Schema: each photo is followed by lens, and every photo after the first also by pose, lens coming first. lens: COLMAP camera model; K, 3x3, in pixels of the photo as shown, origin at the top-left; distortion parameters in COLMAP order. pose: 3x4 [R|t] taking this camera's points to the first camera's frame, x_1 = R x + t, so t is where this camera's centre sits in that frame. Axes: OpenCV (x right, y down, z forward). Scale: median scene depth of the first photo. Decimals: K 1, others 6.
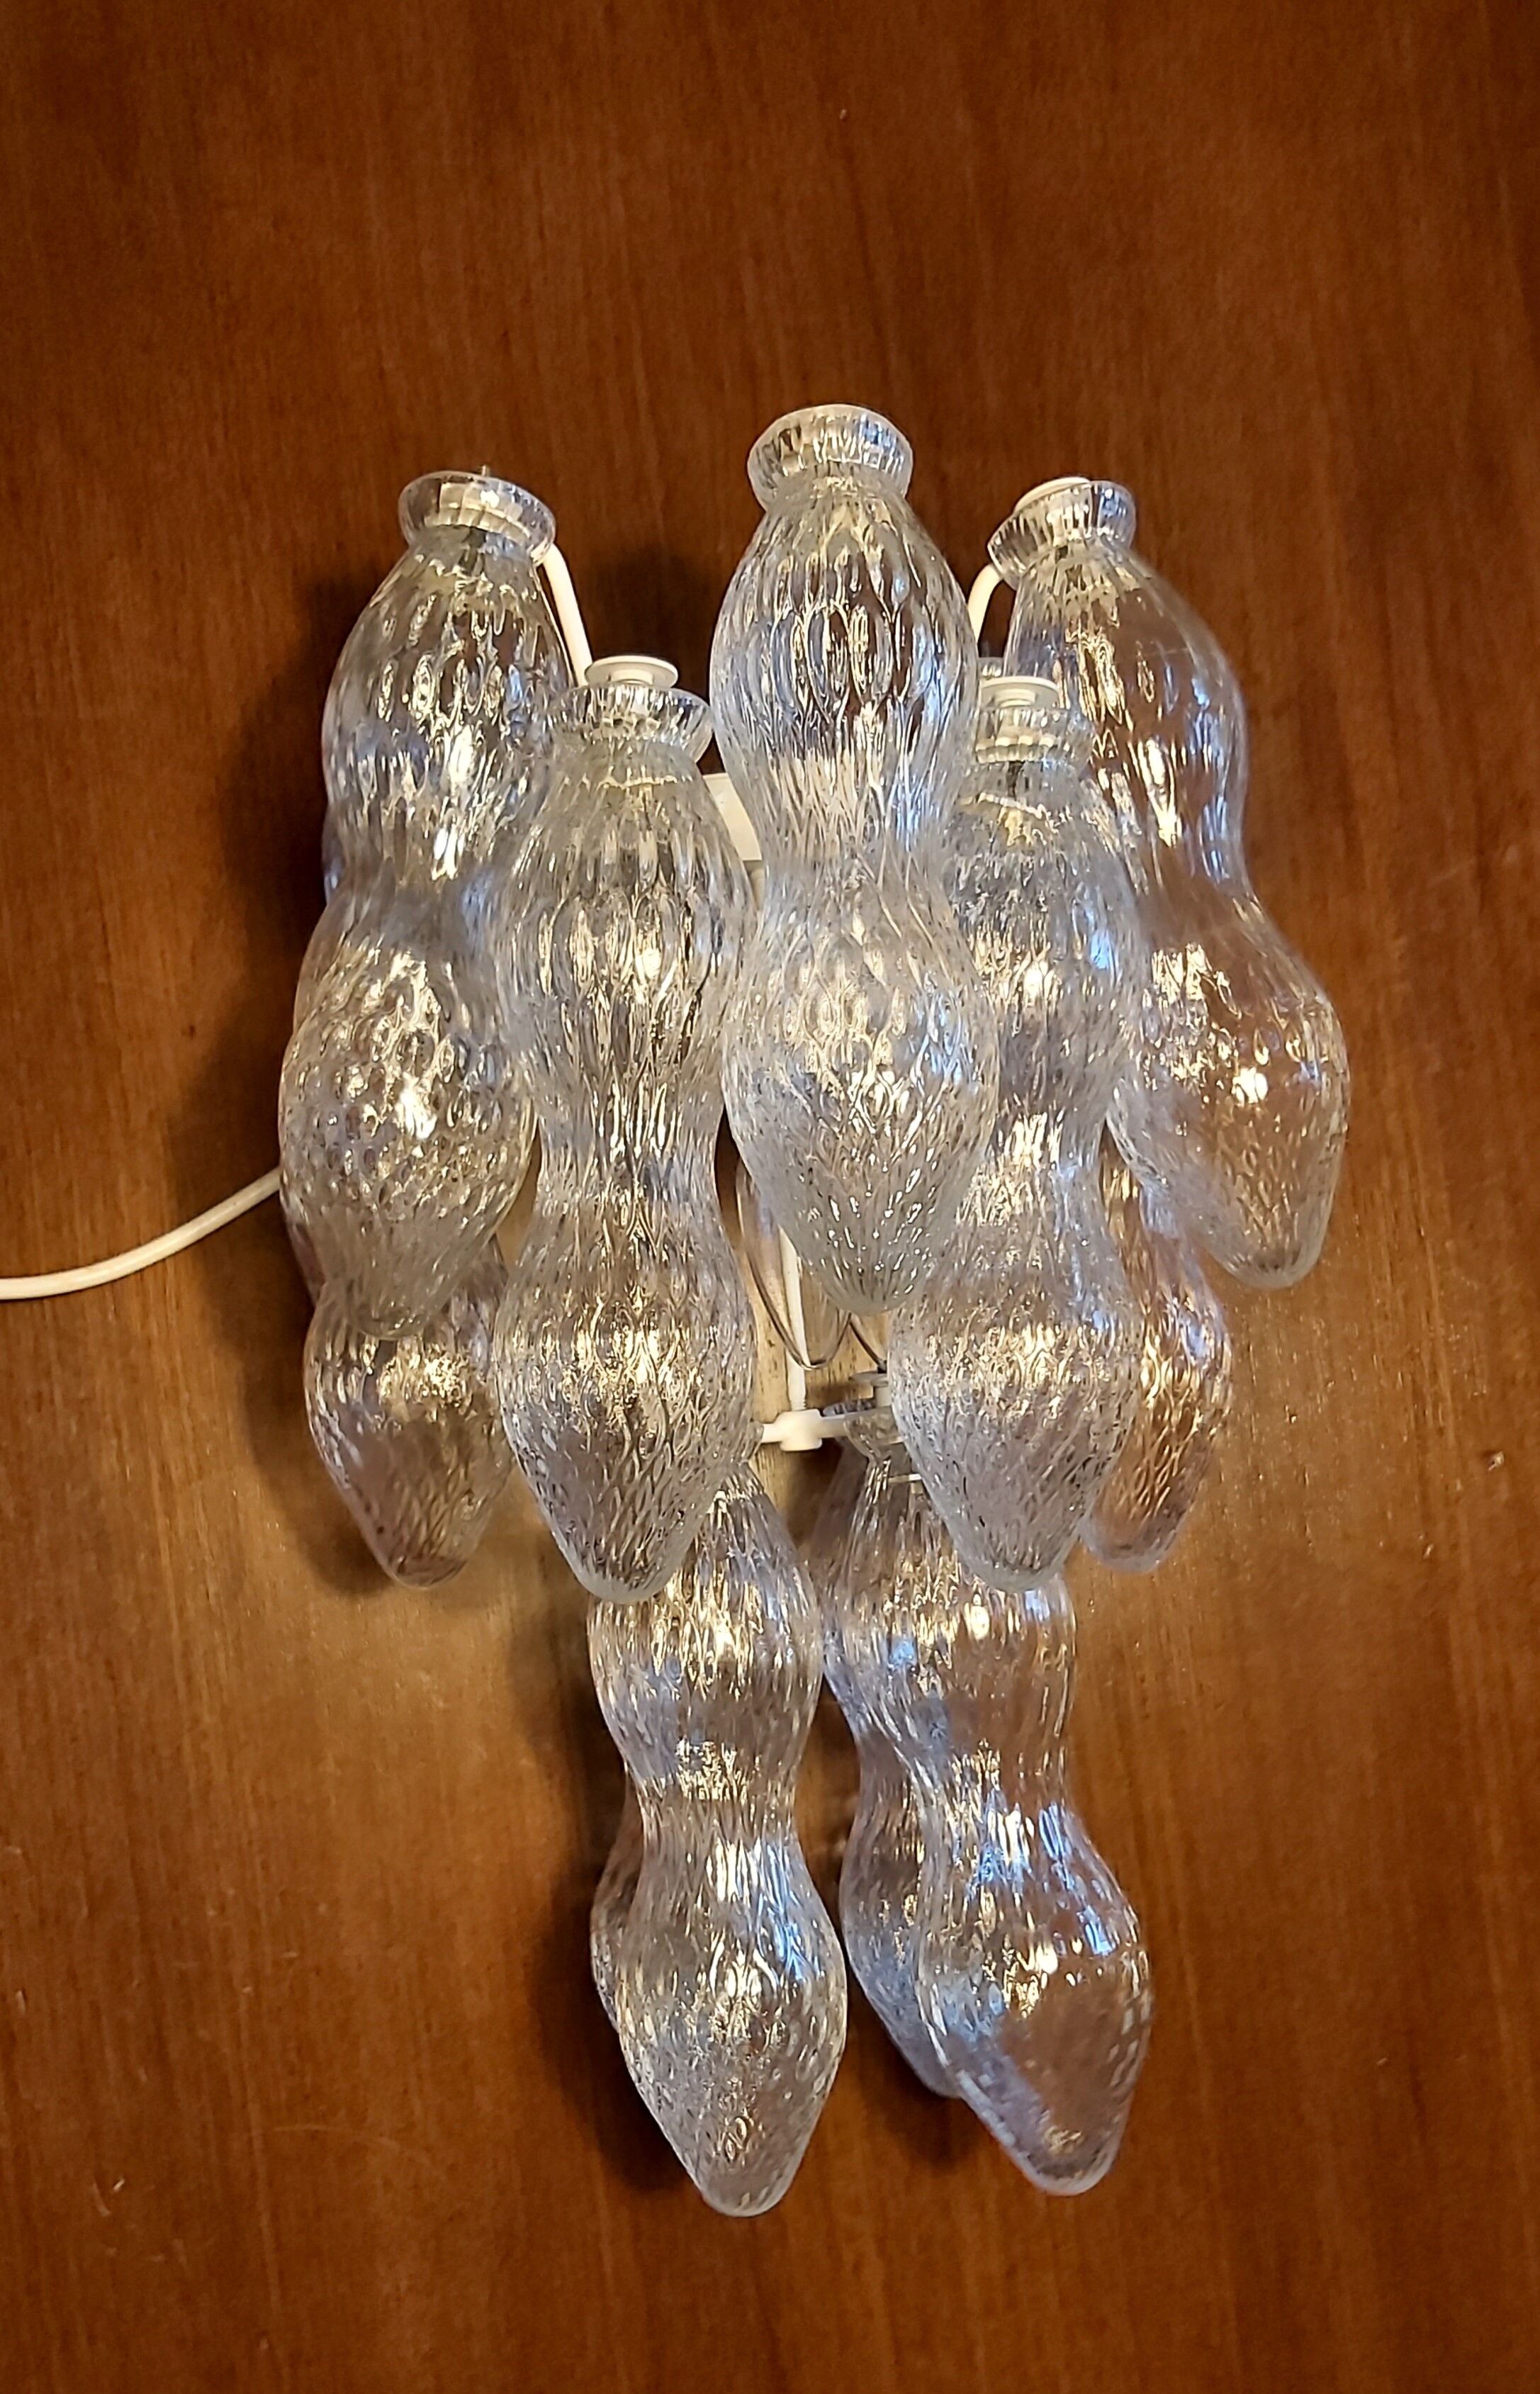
lens RADIAL K [[2139.4, 0, 769.1], [0, 2139.4, 1368.8], [0, 0, 1]] dist [0.022501, -0.052333]
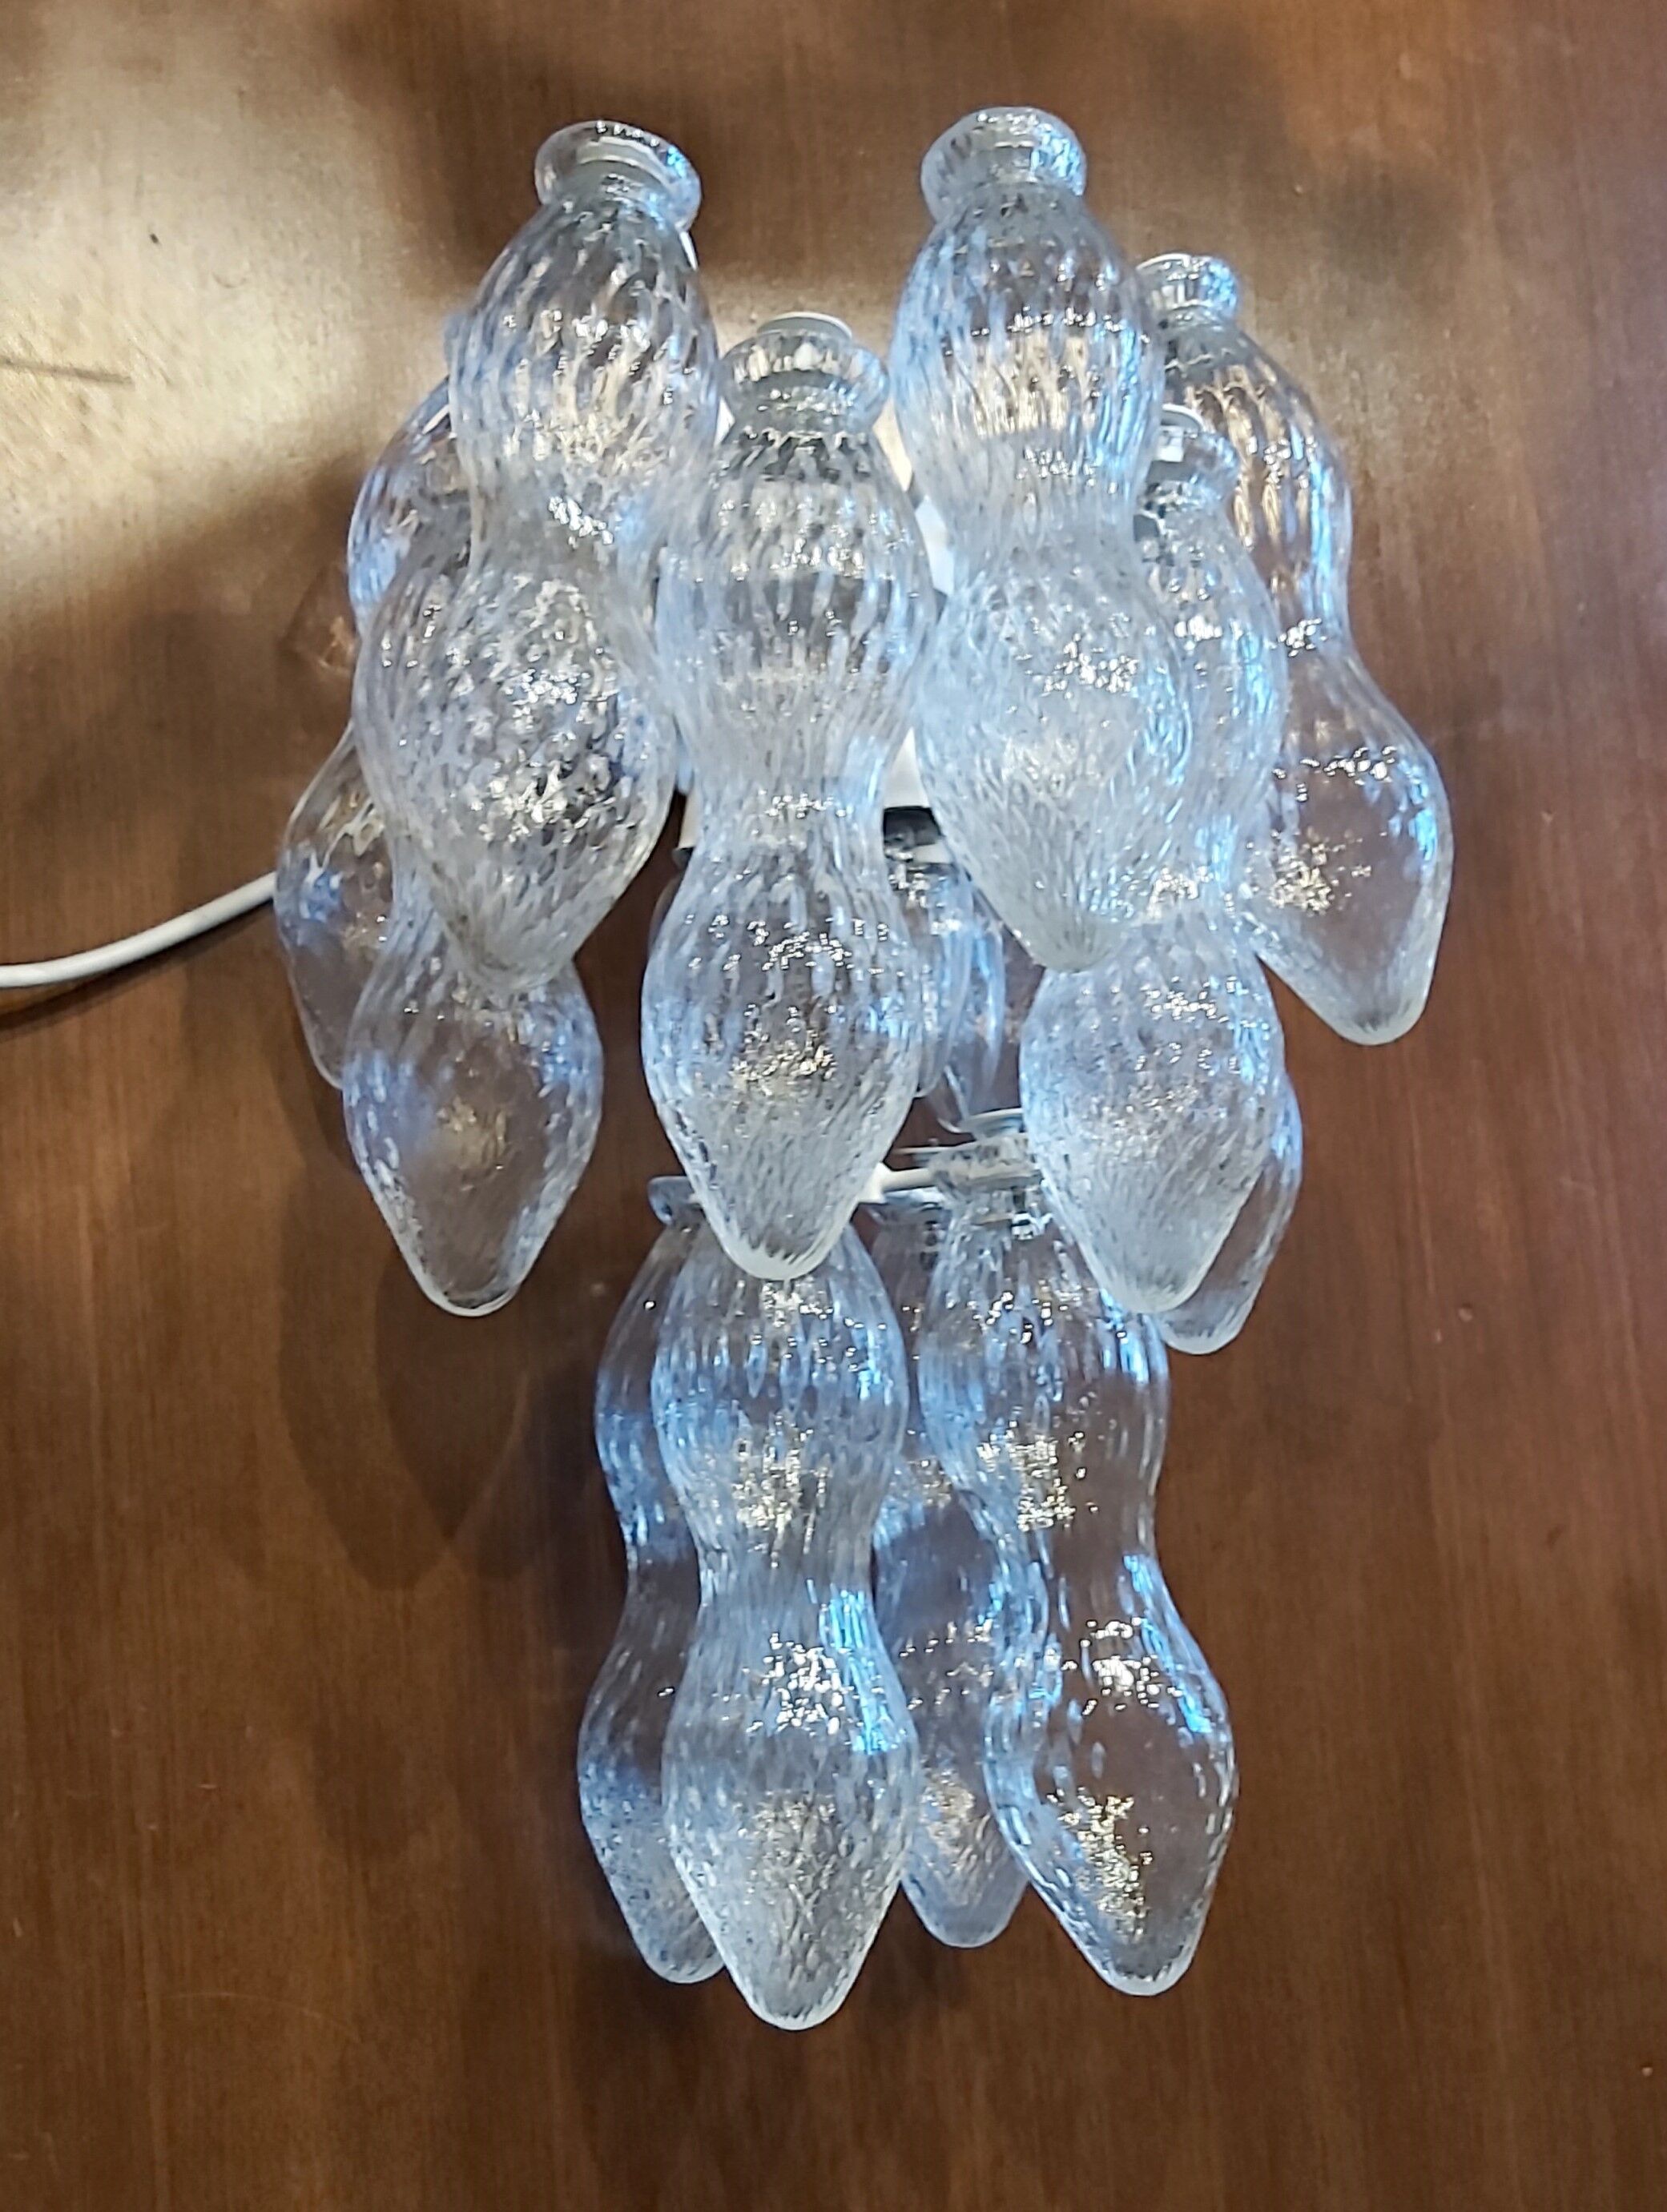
lens RADIAL K [[2407.3, 0, 873.4], [0, 2407.3, 1228.8], [0, 0, 1]] dist [0.009598, 0.000000]
pose [[0.967983, 0.067513, 0.241768, -0.214222], [-0.036738, 0.990884, -0.129611, 0.169358], [-0.248314, 0.116579, 0.961639, -0.007073]]
